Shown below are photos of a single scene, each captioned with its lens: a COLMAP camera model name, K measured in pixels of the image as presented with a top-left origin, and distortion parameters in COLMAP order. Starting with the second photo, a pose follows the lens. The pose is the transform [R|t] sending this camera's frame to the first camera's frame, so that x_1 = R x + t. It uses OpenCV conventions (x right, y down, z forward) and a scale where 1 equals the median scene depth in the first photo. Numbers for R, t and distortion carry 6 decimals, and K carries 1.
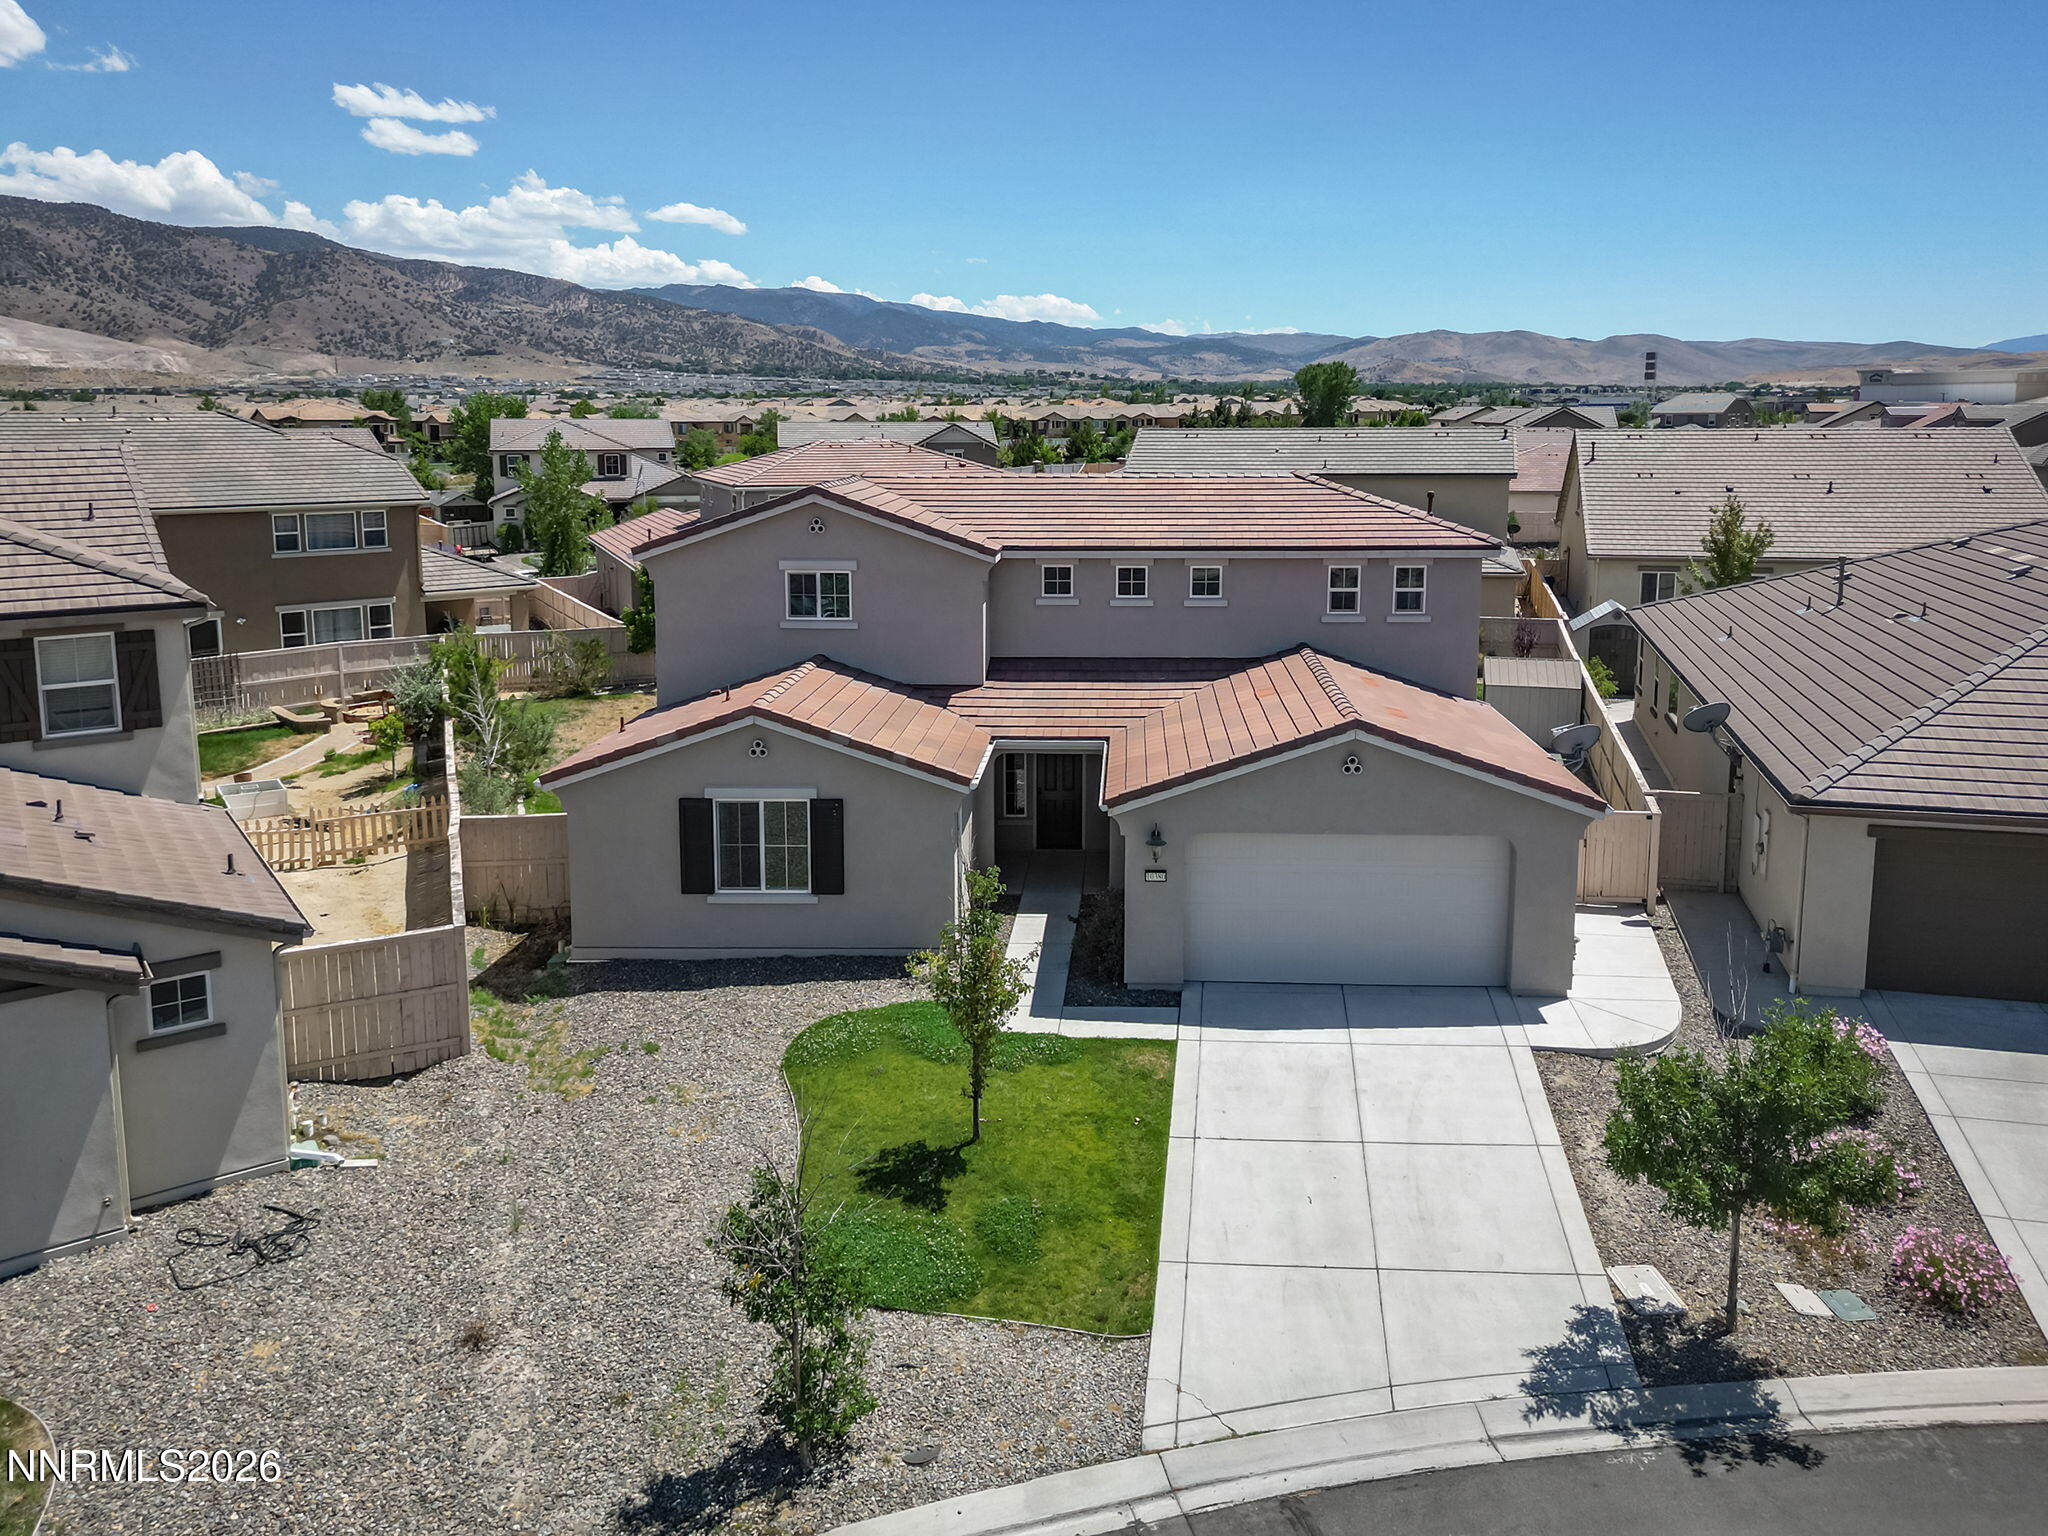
lens RADIAL K [[1495.6, 0, 1093.3], [0, 1495.6, 616.8], [0, 0, 1]] dist [0.055098, -0.040395]
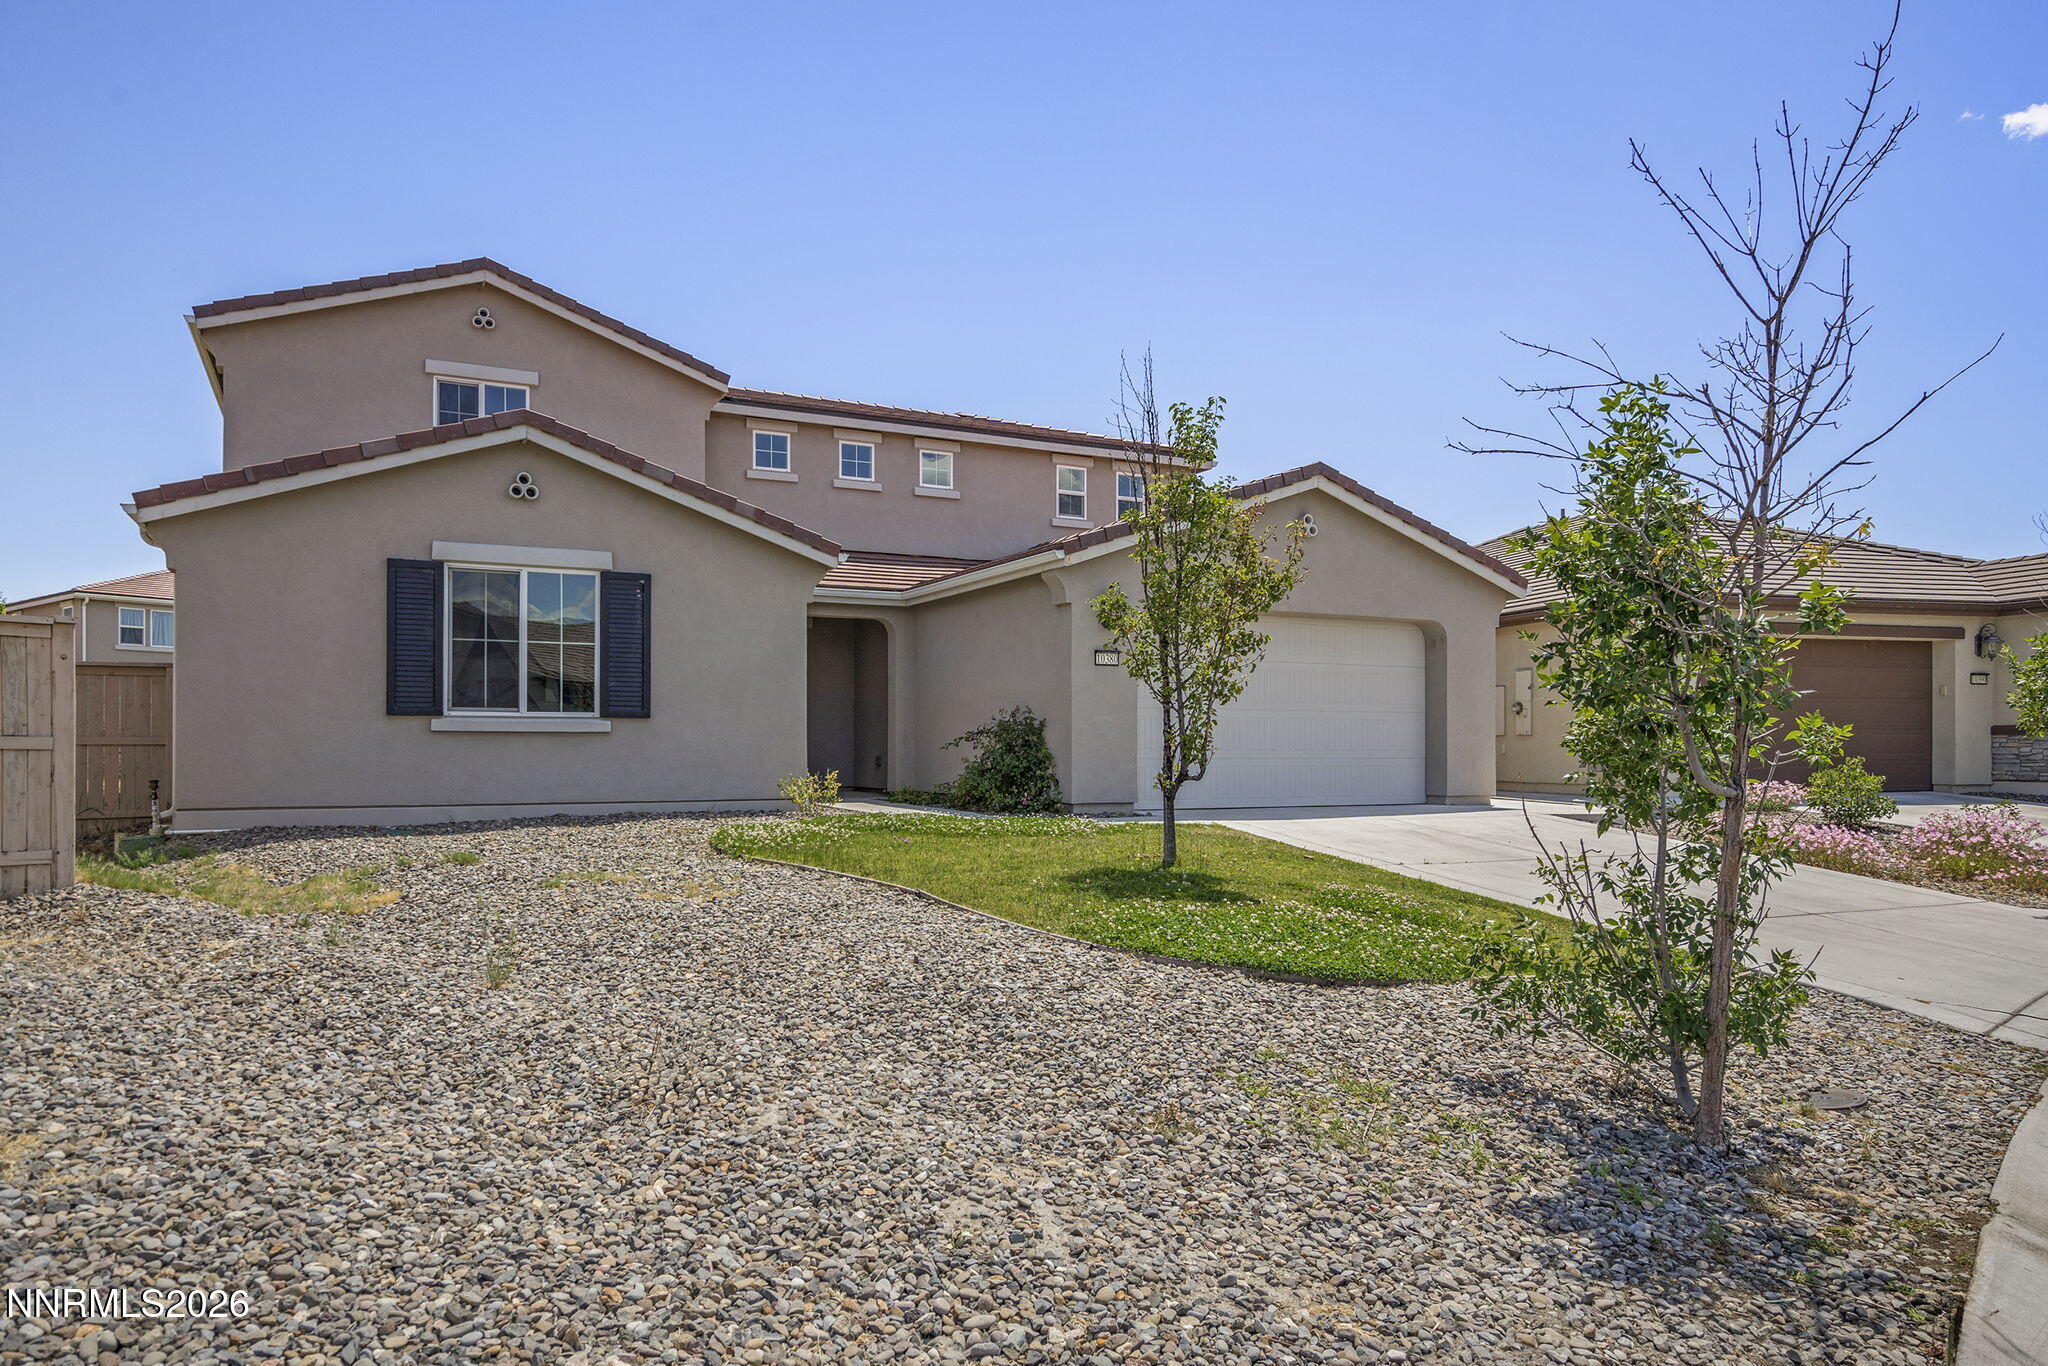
lens RADIAL K [[1253.8, 0, 942.1], [0, 1253.8, 754.0], [0, 0, 1]] dist [0.013853, -0.000300]
pose [[0.891448, 0.002020, 0.453118, -0.333718], [0.059236, 0.990889, -0.120957, 0.302814], [-0.449234, 0.134668, 0.883207, 0.487299]]
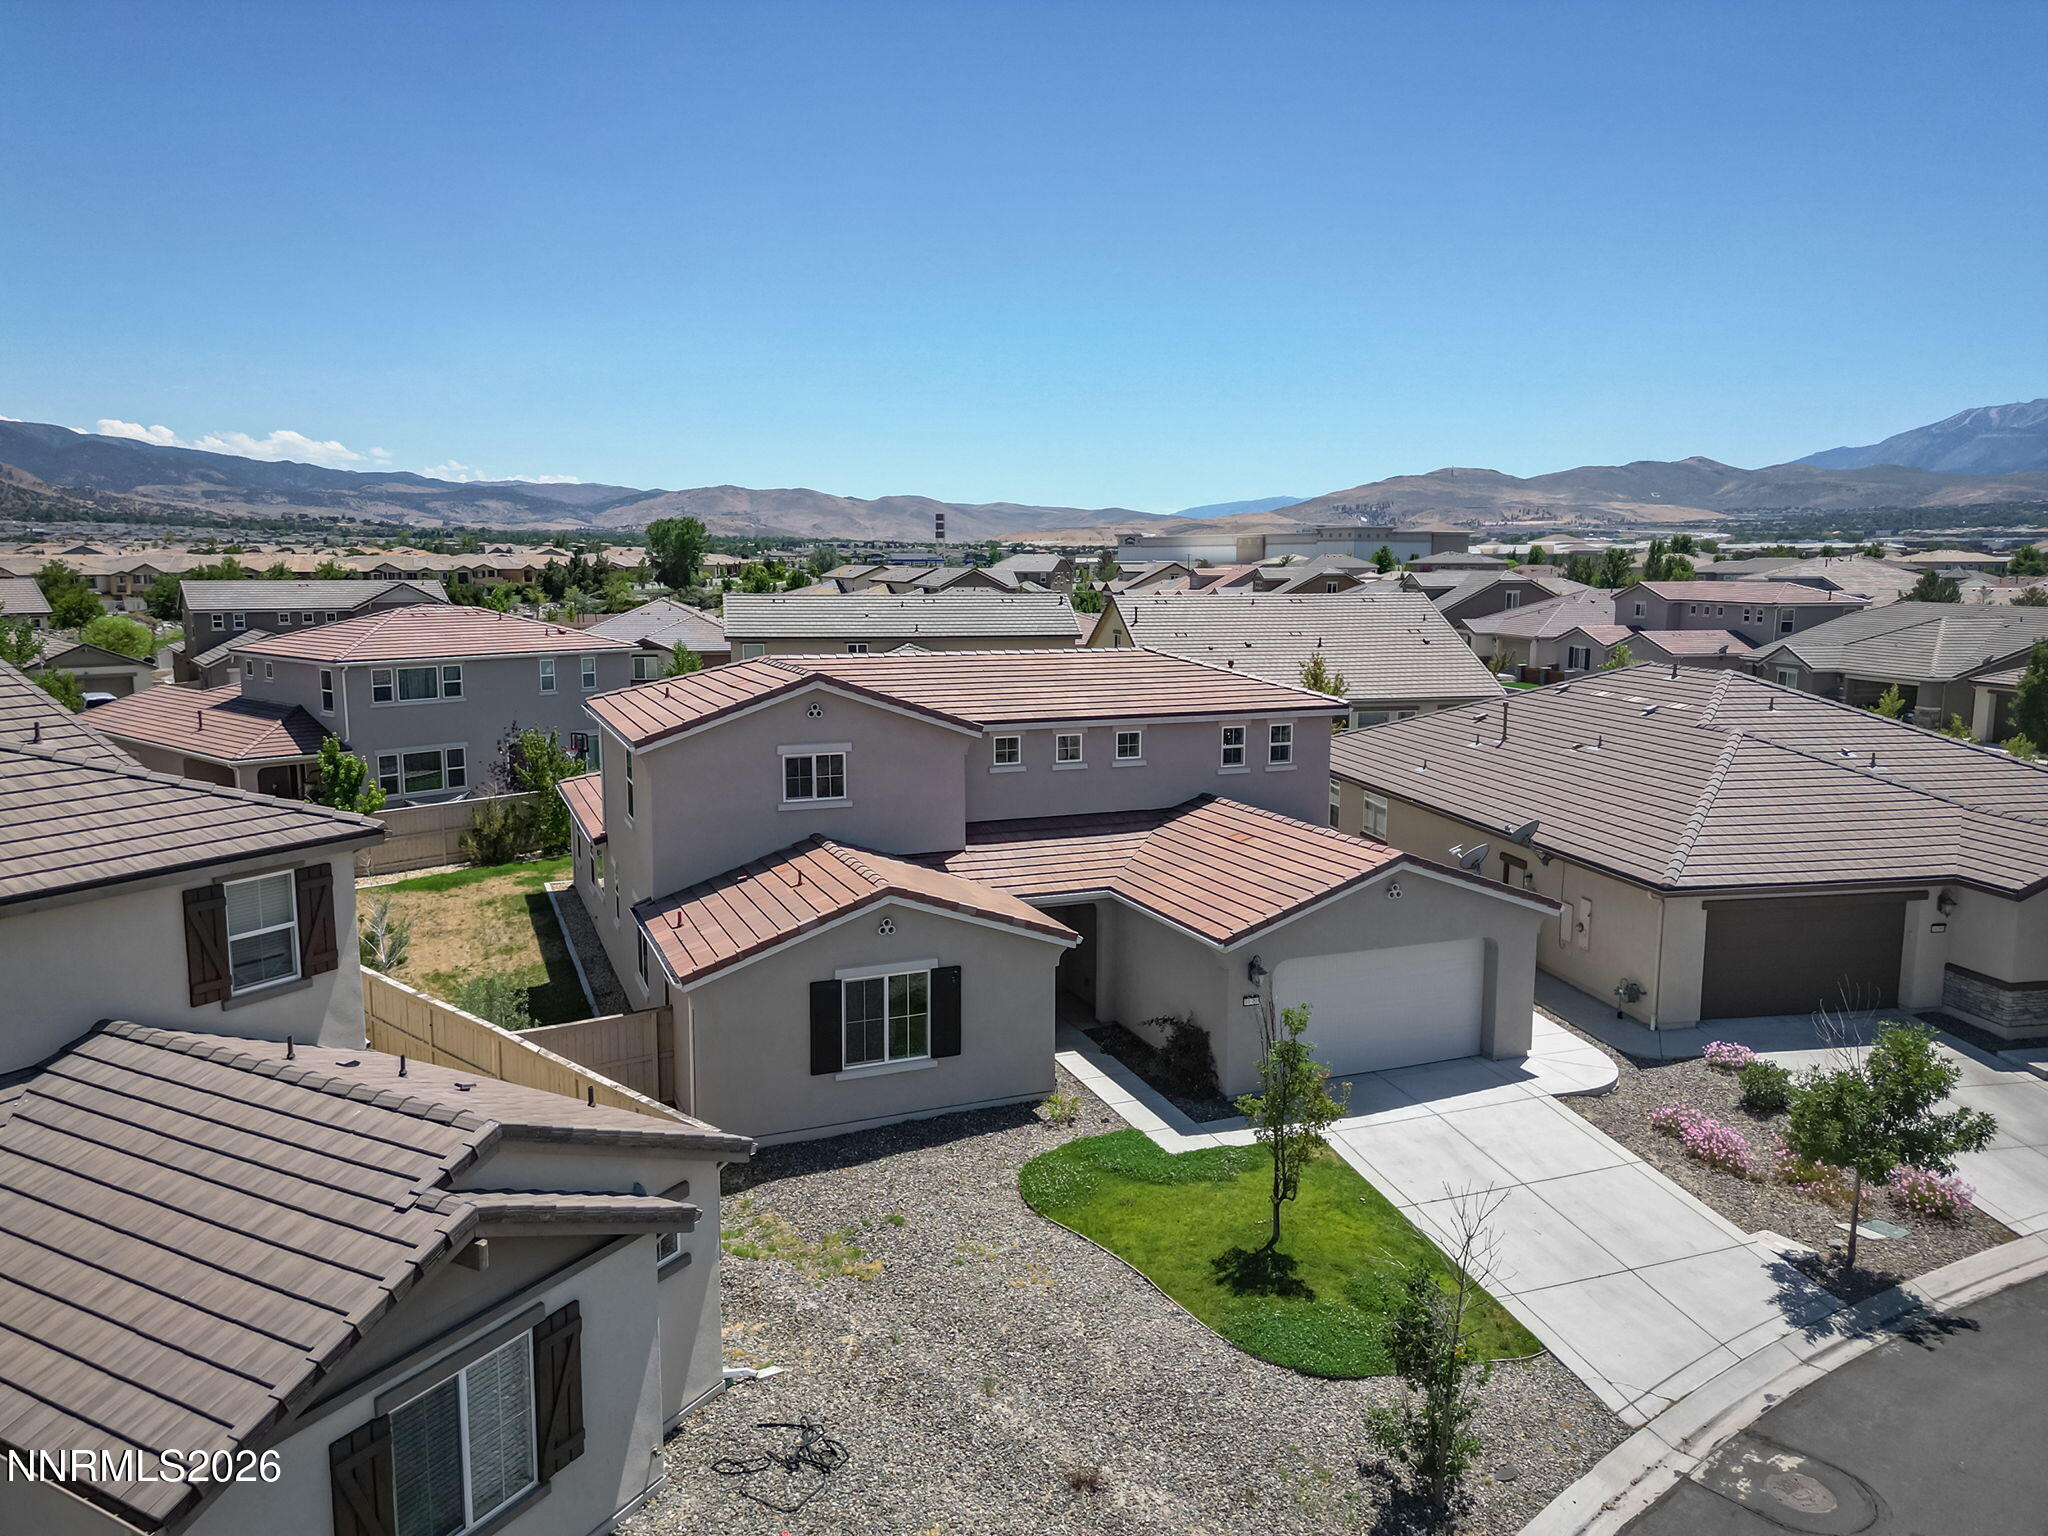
lens RADIAL K [[1437.3, 0, 1020.8], [0, 1437.3, 772.9], [0, 0, 1]] dist [0.068265, -0.055419]
pose [[0.912119, -0.057328, 0.405897, -0.583439], [0.053835, 0.998349, 0.020028, -0.037829], [-0.406375, 0.003583, 0.913699, 0.045511]]
